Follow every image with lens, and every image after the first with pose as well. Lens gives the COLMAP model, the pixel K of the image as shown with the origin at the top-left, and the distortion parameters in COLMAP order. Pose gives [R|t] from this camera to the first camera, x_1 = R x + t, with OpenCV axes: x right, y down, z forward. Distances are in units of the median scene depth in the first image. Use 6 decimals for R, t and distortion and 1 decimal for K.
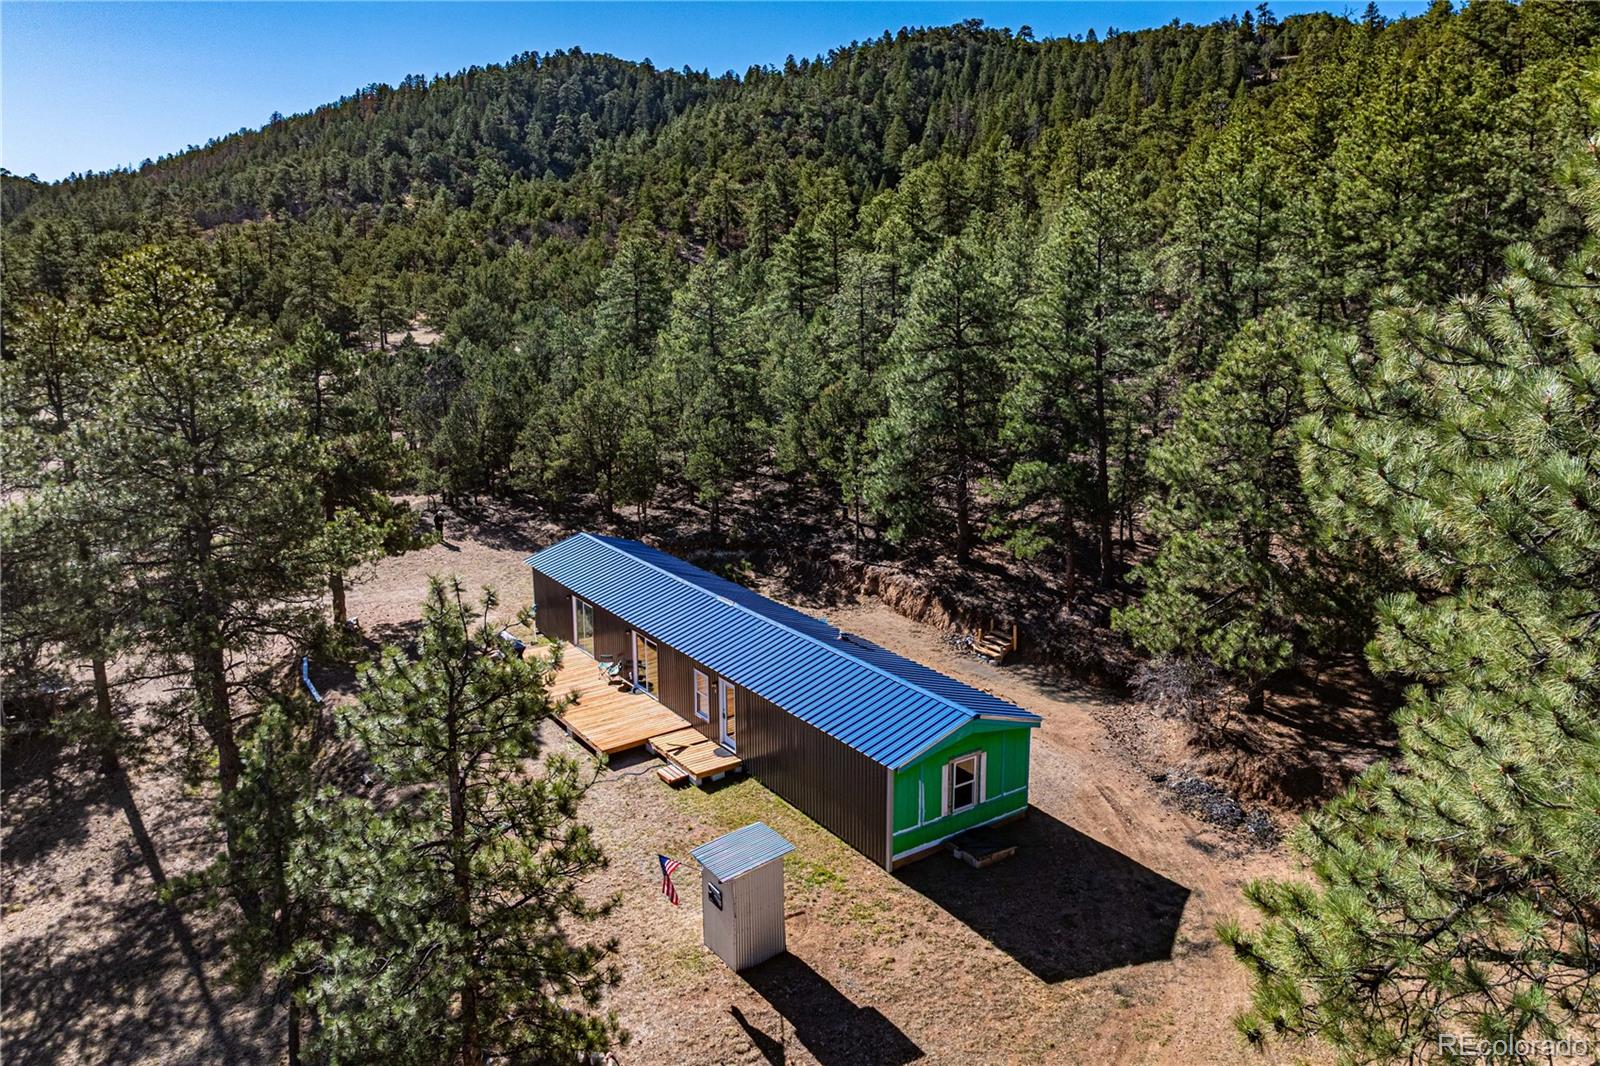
lens RADIAL K [[1085.4, 0, 797.8], [0, 1085.4, 528.7], [0, 0, 1]] dist [-0.020525, 0.004261]
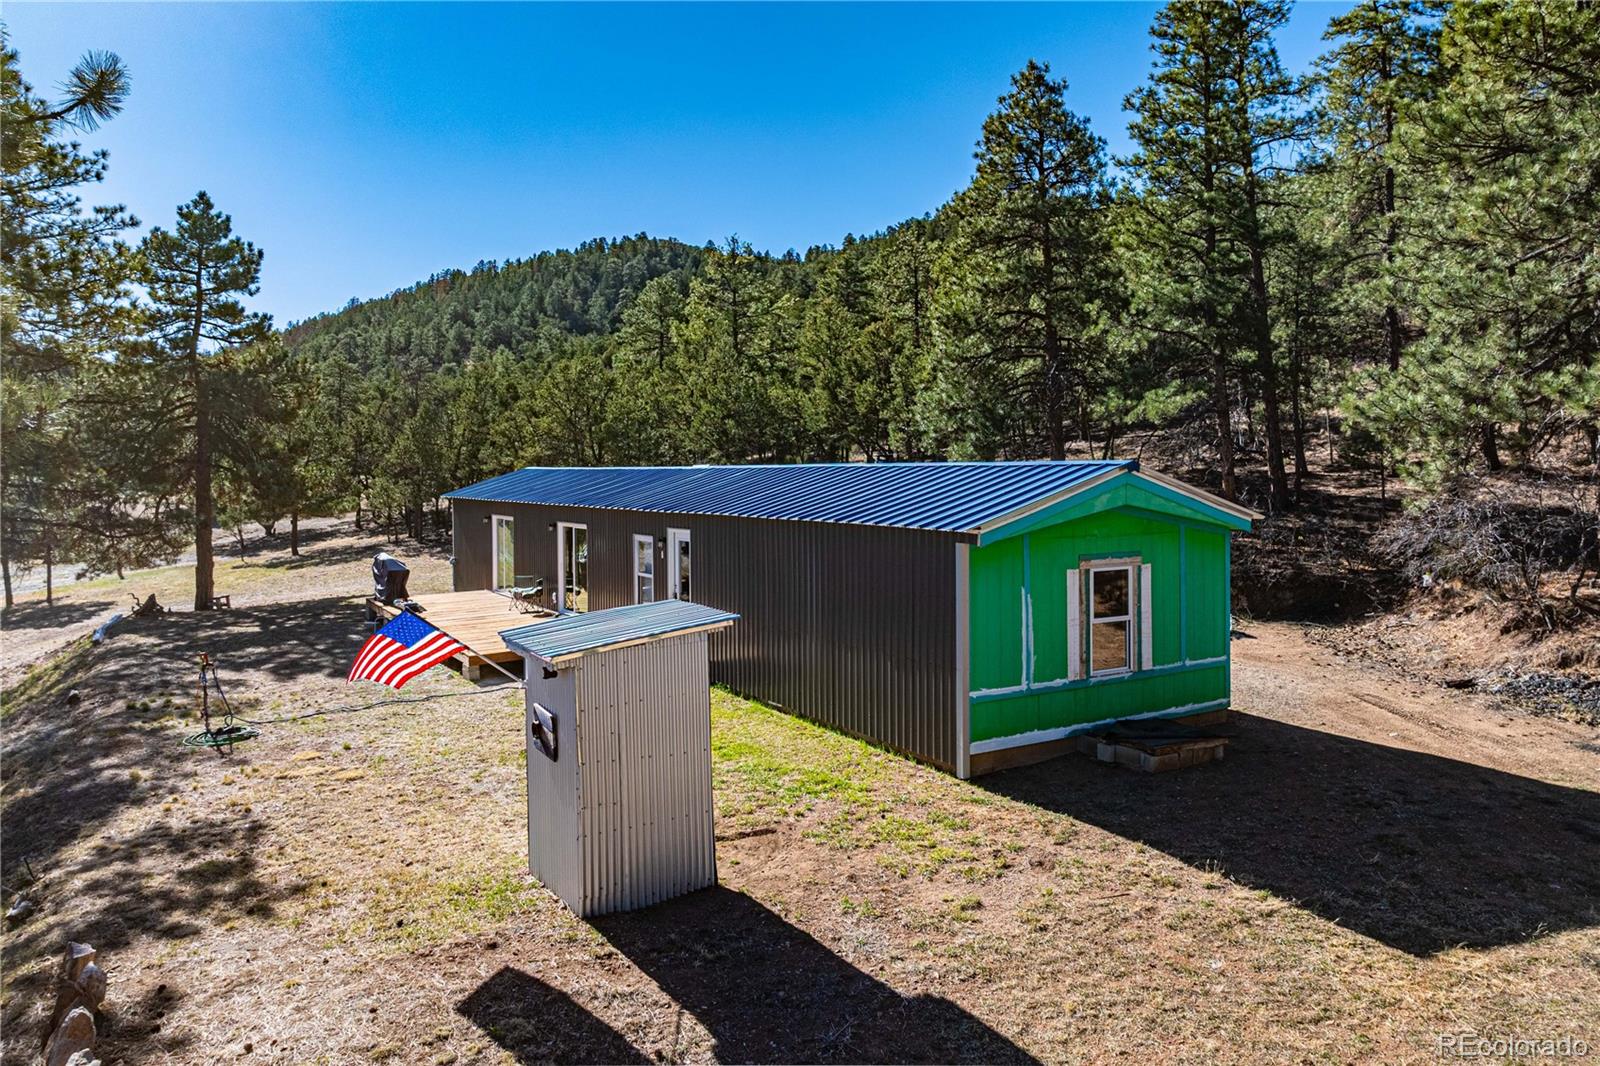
lens RADIAL K [[1085.4, 0, 802.4], [0, 1085.4, 536.5], [0, 0, 1]] dist [-0.020525, 0.004261]
pose [[0.998523, -0.003198, -0.054234, 0.037976], [-0.006513, 0.984020, -0.177936, 0.282705], [0.053936, 0.178027, 0.982546, 0.485642]]
